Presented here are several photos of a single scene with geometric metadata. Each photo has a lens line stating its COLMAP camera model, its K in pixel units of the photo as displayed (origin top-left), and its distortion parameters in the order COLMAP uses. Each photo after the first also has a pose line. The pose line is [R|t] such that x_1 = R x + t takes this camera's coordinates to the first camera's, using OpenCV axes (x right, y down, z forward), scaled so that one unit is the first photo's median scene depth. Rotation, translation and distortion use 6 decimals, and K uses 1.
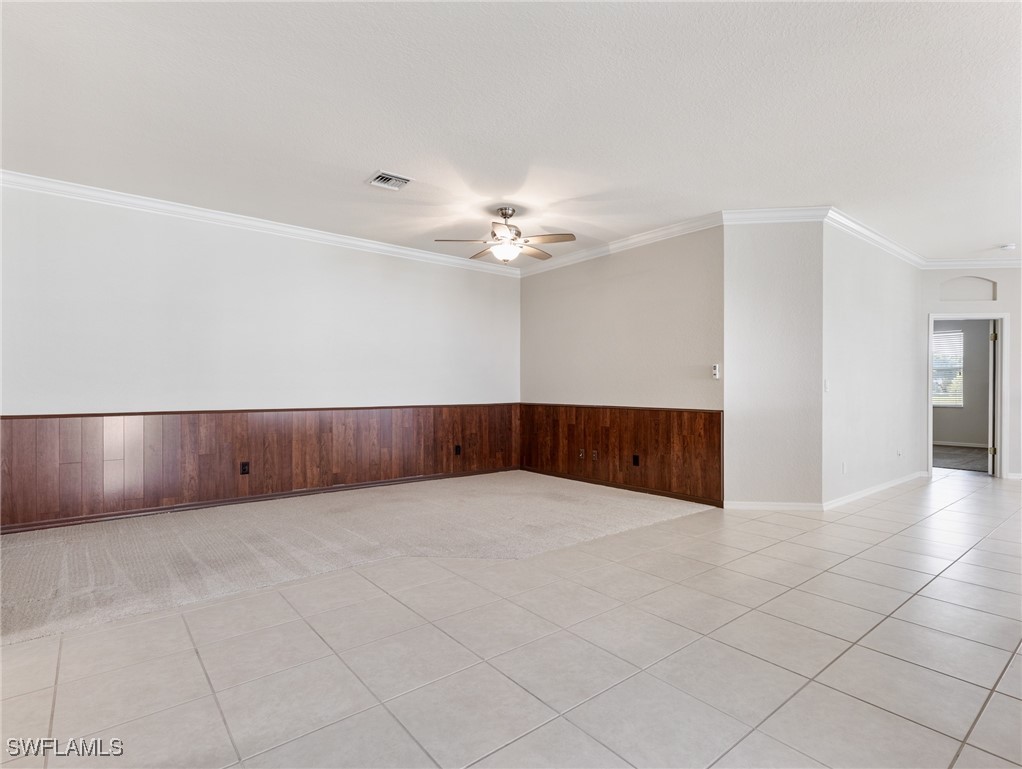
lens RADIAL K [[520.8, 0, 517.4], [0, 520.8, 385.7], [0, 0, 1]] dist [0.004917, 0.000504]
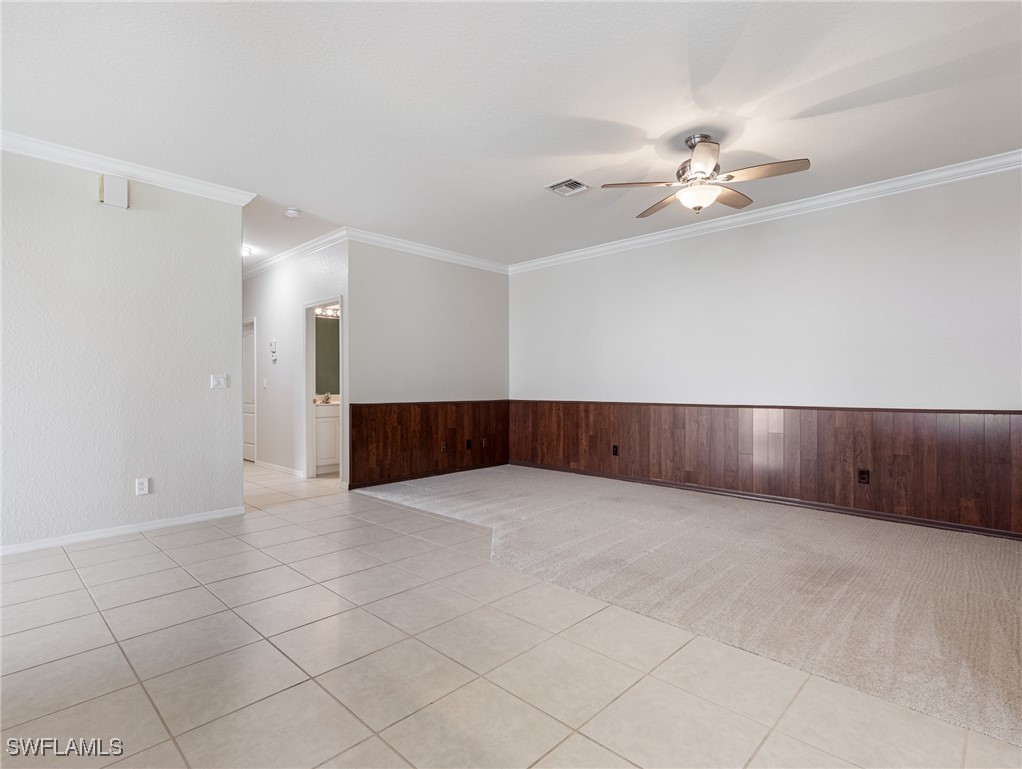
lens RADIAL K [[520.8, 0, 517.4], [0, 520.8, 385.7], [0, 0, 1]] dist [0.004917, 0.000504]
pose [[0.127205, 0.000456, -0.991876, 0.571818], [0.006219, 0.999980, 0.001257, 0.004938], [0.991857, -0.006328, 0.127199, 0.556338]]
